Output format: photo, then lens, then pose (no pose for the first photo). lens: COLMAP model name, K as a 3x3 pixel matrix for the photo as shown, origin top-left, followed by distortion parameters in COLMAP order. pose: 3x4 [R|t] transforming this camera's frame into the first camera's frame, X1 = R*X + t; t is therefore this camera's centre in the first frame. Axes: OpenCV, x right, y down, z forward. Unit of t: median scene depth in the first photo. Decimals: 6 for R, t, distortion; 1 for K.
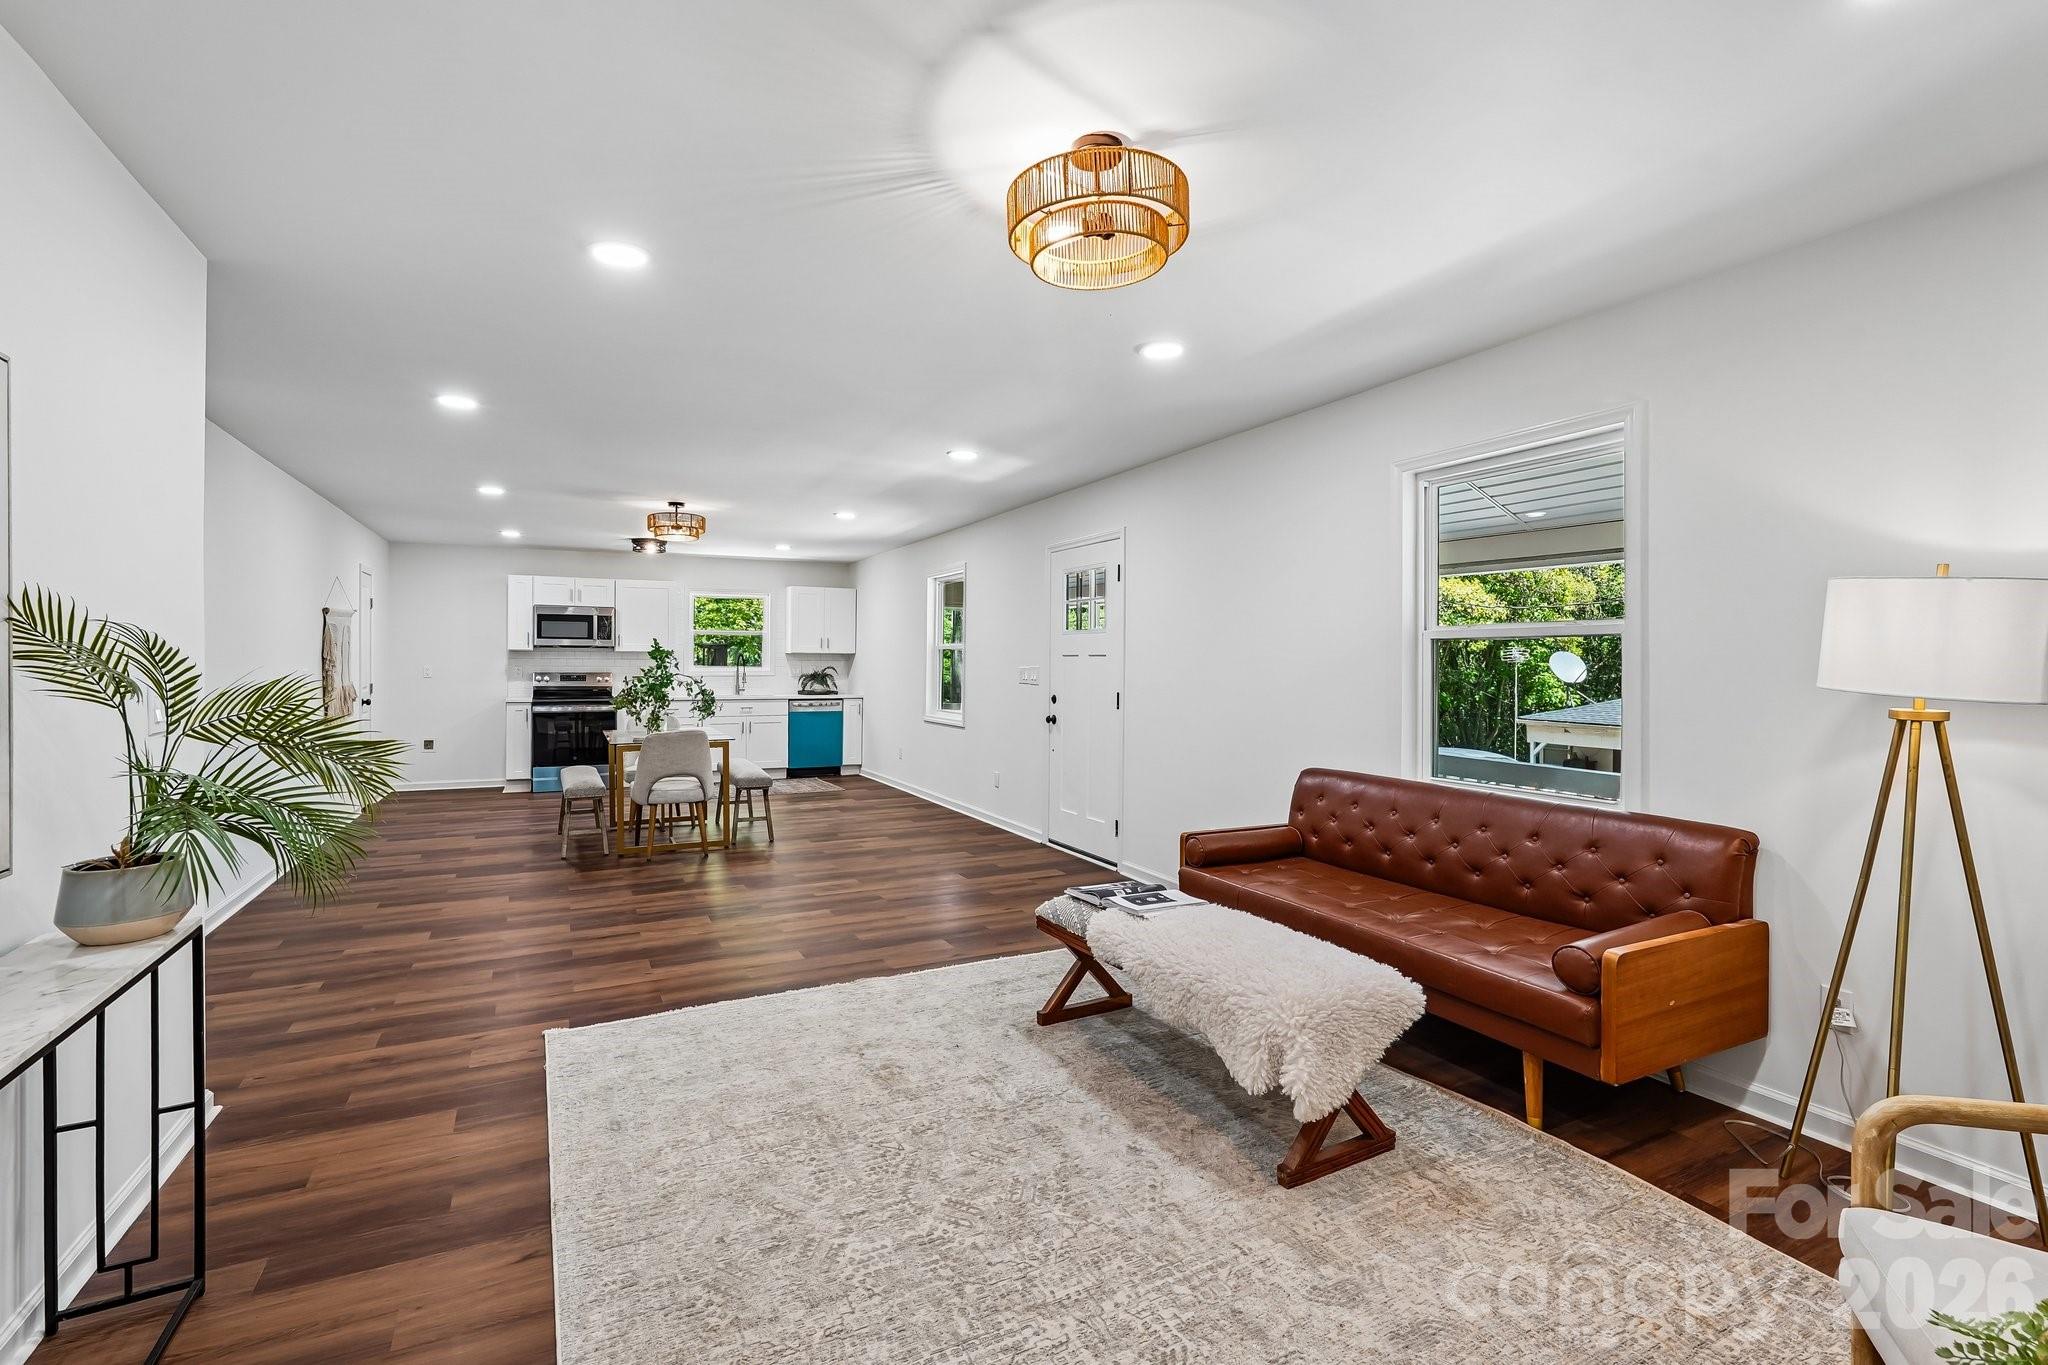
lens RADIAL K [[914.9, 0, 1014.2], [0, 914.9, 674.9], [0, 0, 1]] dist [-0.014858, 0.007569]
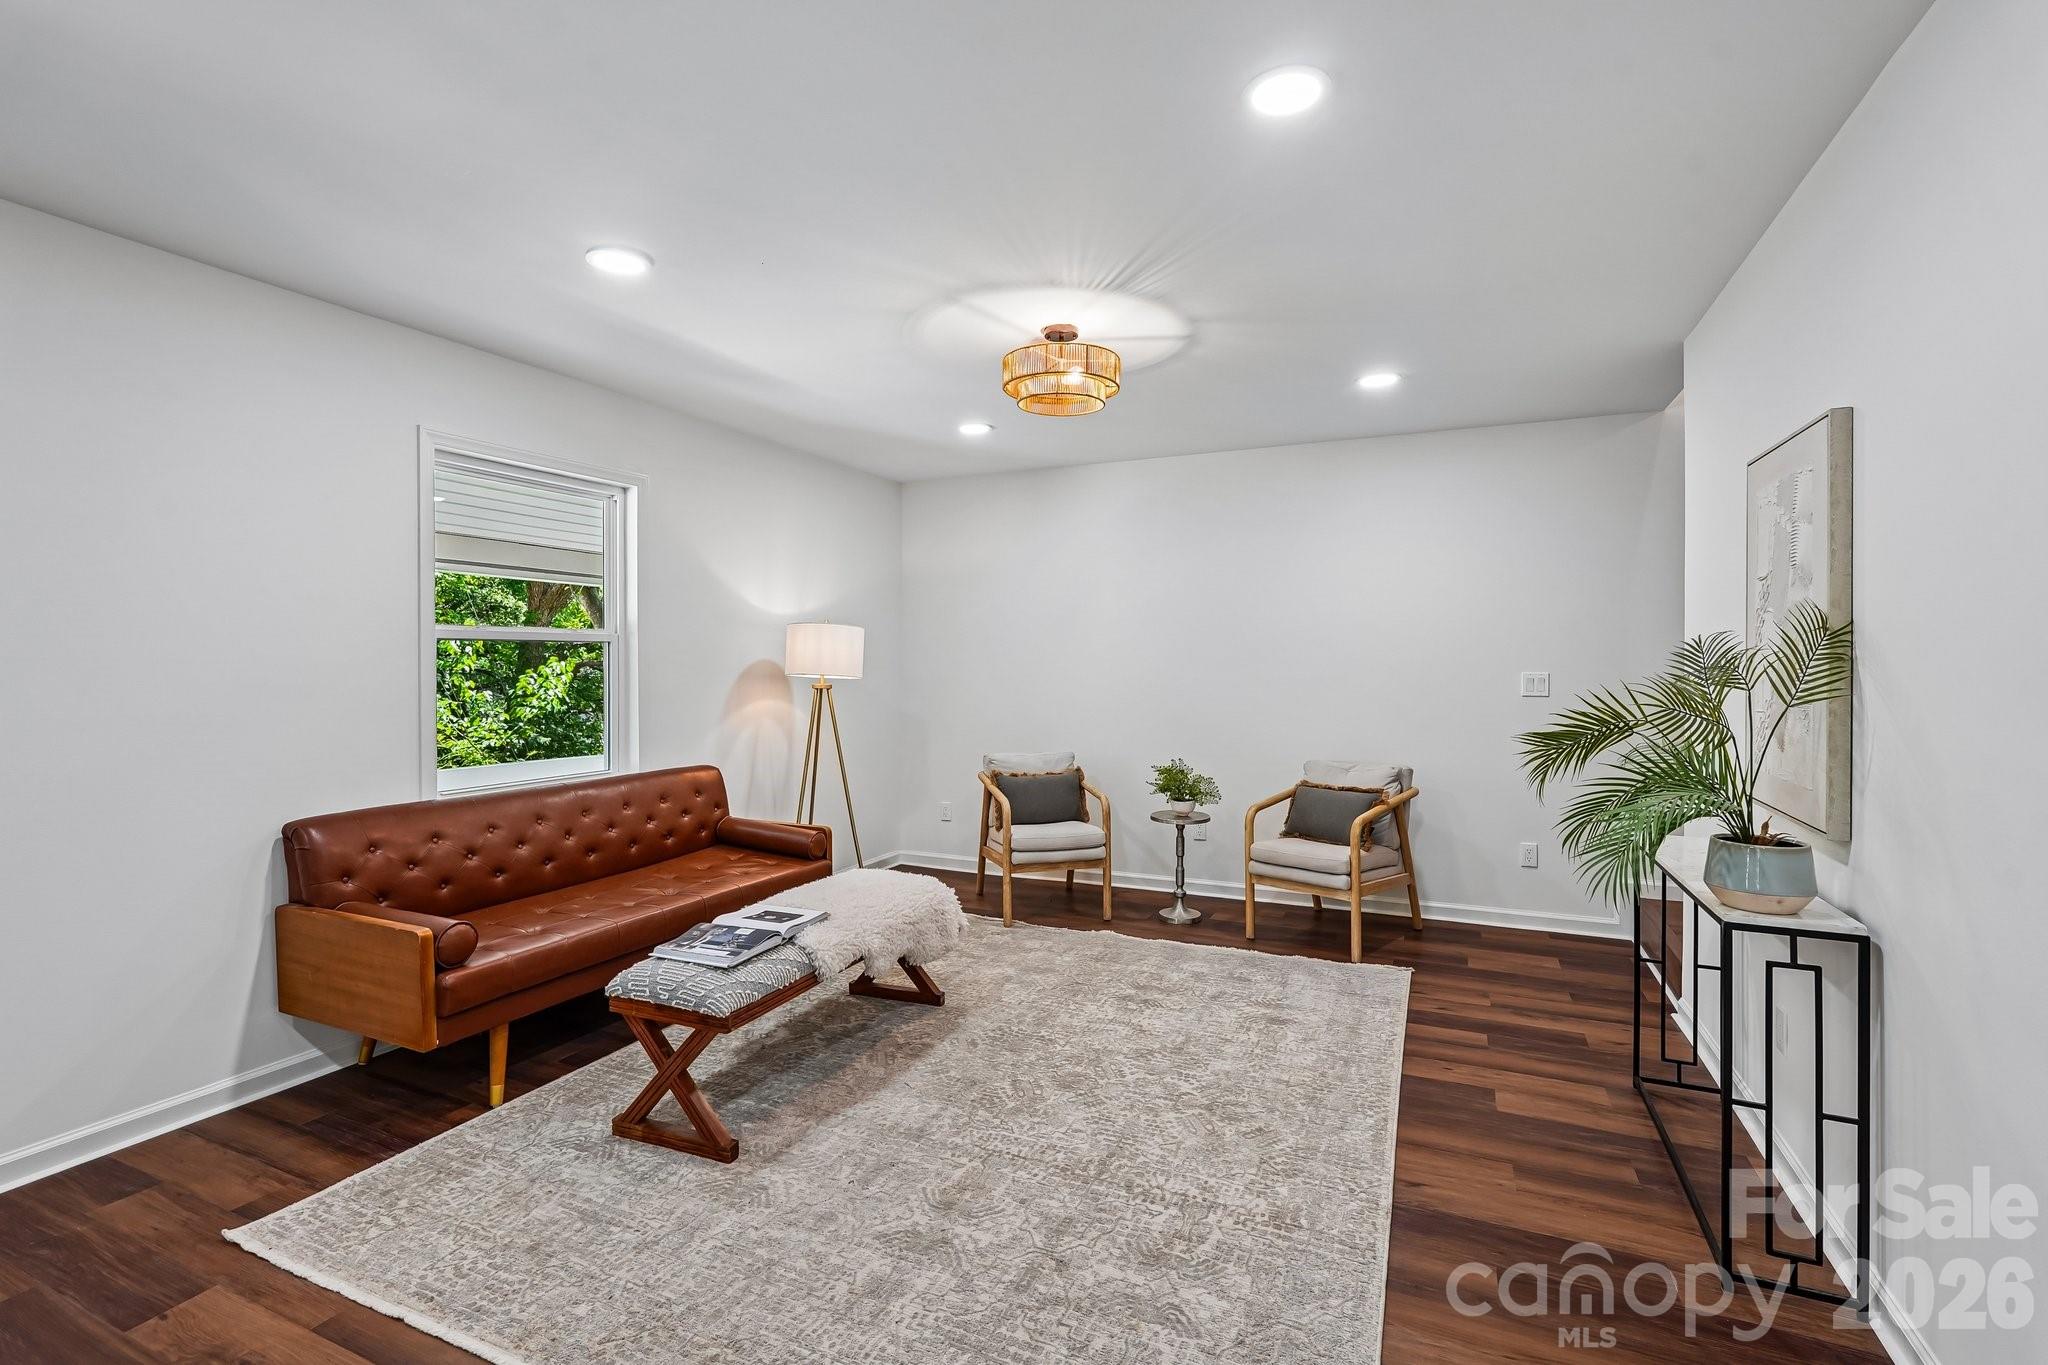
lens RADIAL K [[914.9, 0, 1023.6], [0, 914.9, 674.7], [0, 0, 1]] dist [-0.014858, 0.007569]
pose [[-0.615148, -0.009801, 0.788351, -0.229669], [0.009529, 0.999757, 0.019864, -0.005420], [-0.788354, 0.019732, -0.614905, 0.423227]]
